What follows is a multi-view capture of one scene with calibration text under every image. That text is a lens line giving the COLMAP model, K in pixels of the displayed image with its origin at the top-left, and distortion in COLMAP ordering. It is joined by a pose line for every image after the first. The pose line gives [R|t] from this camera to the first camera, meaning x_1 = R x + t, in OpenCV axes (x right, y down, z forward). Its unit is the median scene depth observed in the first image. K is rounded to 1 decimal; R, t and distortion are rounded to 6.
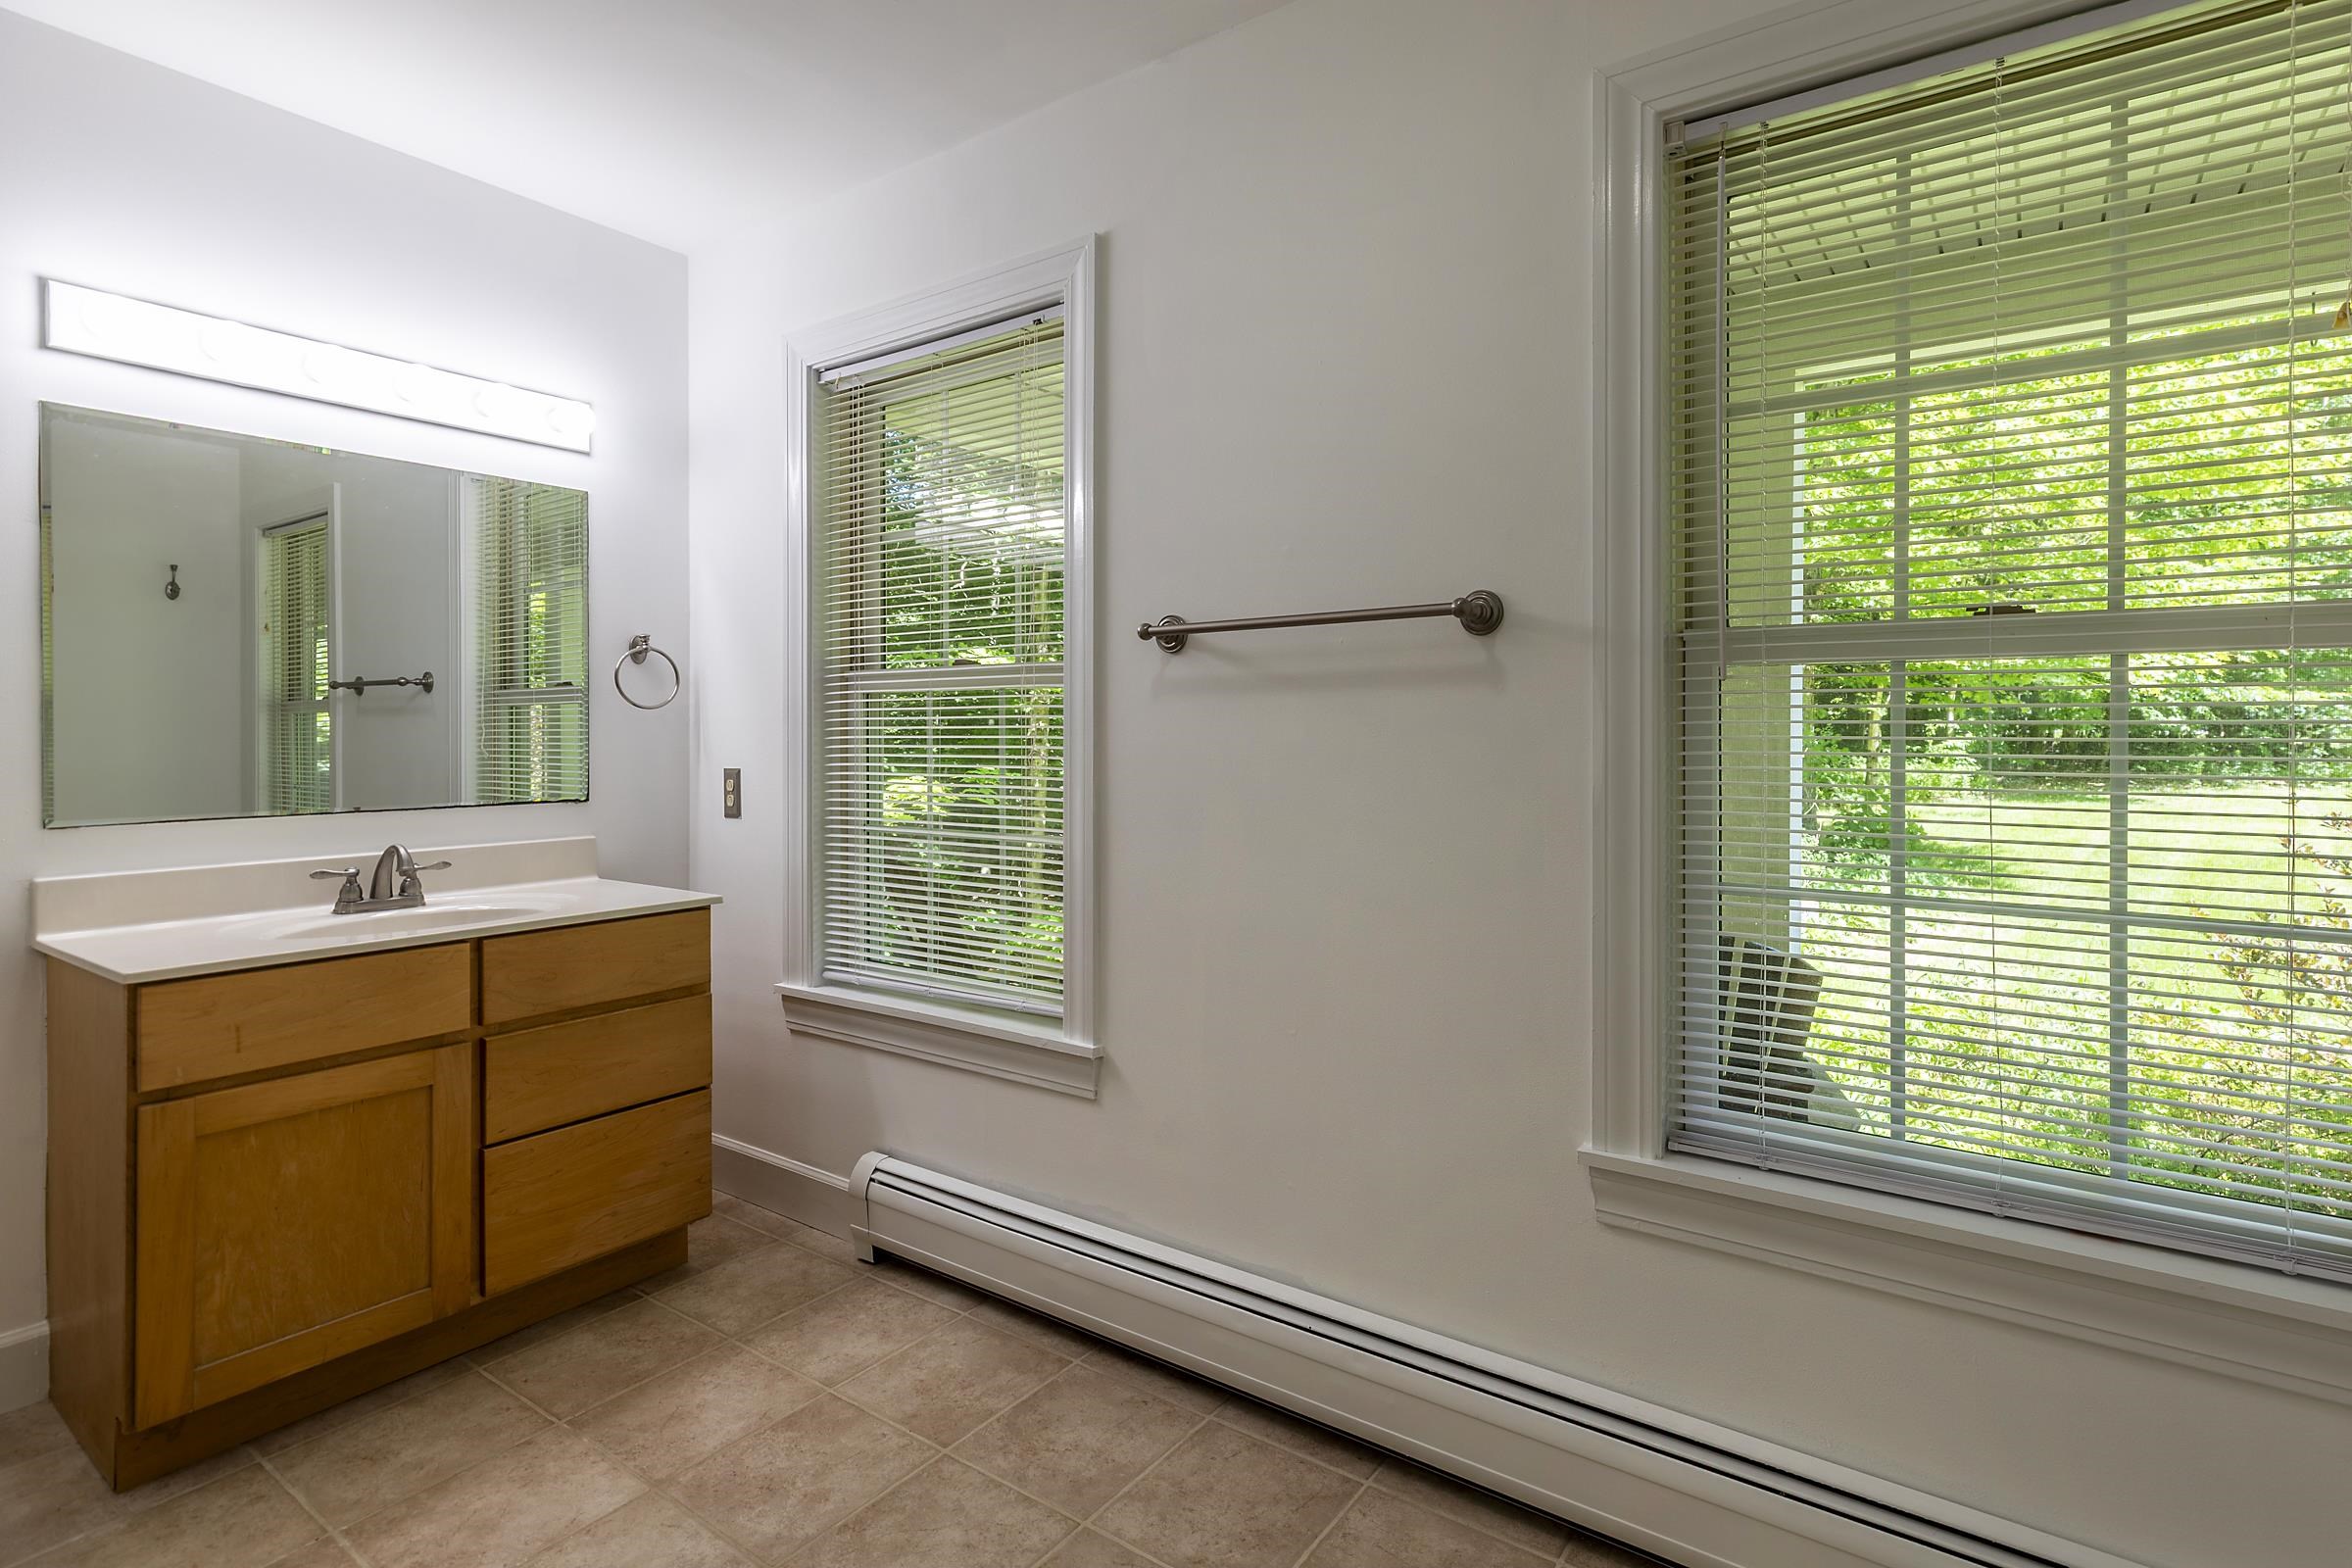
lens RADIAL K [[1072.8, 0, 1176.0], [0, 1072.8, 784.0], [0, 0, 1]] dist [0.021630, -0.000165]
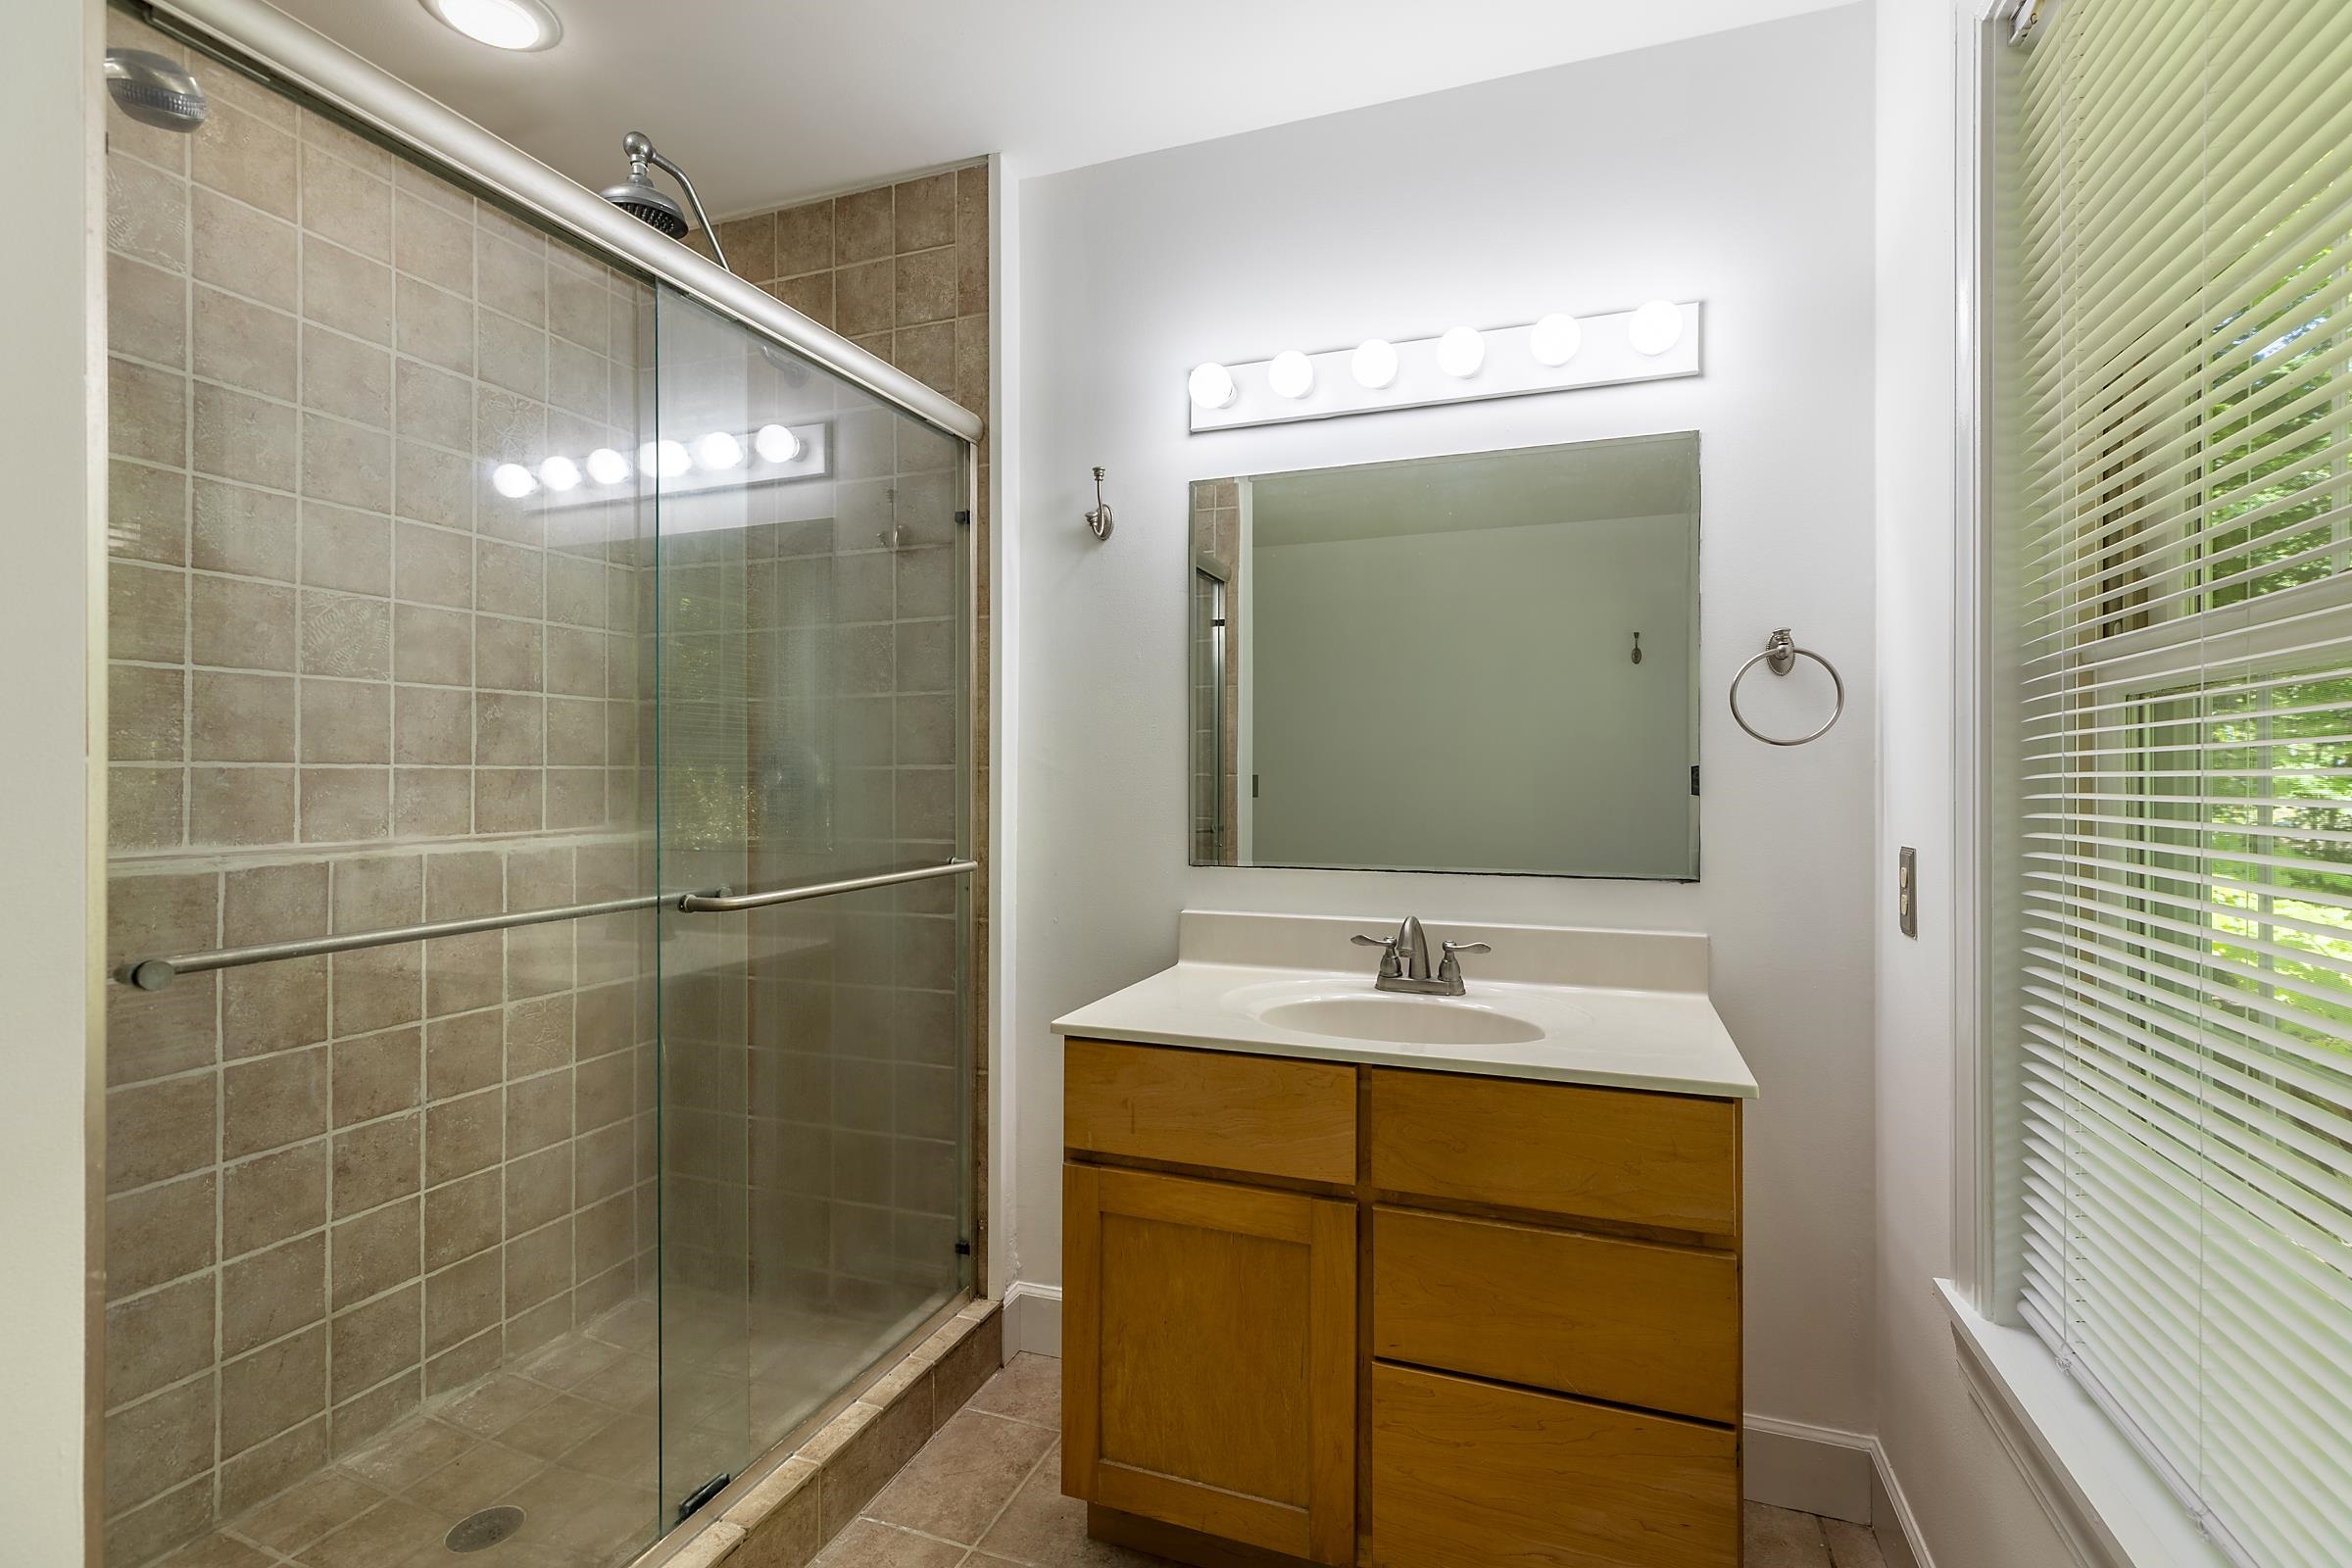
lens RADIAL K [[1072.8, 0, 1176.0], [0, 1072.8, 784.0], [0, 0, 1]] dist [0.021630, -0.000165]
pose [[0.313403, 0.006337, -0.949599, 0.001754], [-0.046683, 0.998871, -0.008742, -0.029654], [0.948472, 0.047070, 0.313345, 0.553551]]
